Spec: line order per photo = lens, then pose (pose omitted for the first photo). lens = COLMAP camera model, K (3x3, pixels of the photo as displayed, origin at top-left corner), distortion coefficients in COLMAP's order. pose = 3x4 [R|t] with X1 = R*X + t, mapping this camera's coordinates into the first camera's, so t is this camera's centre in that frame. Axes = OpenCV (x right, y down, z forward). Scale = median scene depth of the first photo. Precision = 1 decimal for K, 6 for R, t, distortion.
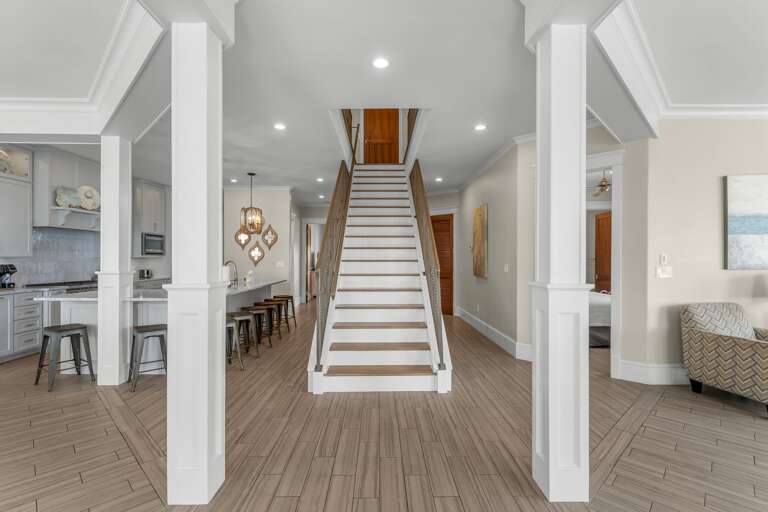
lens RADIAL K [[360.9, 0, 384.0], [0, 360.9, 256.0], [0, 0, 1]] dist [-0.001444, -0.000324]
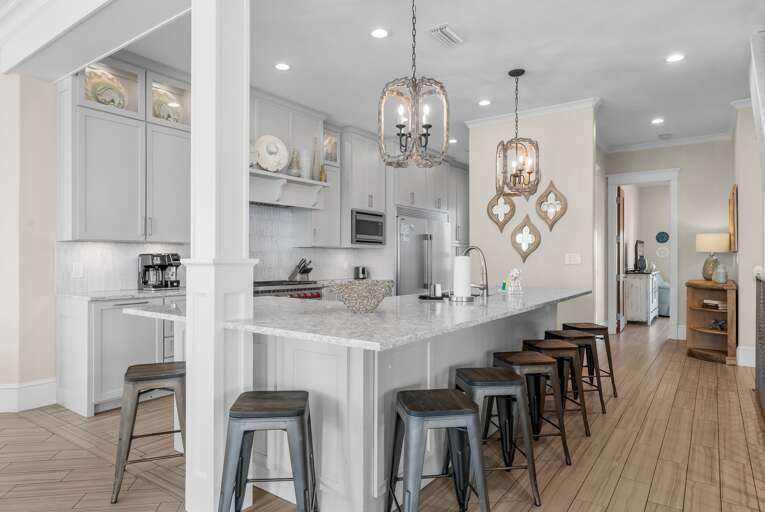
lens RADIAL K [[453.1, 0, 382.5], [0, 453.1, 256.0], [0, 0, 1]] dist [0.031720, -0.000040]
pose [[0.804178, -0.004015, -0.594375, -0.130524], [0.002674, 0.999992, -0.003138, 0.021100], [0.594383, 0.000934, 0.804182, 0.350623]]
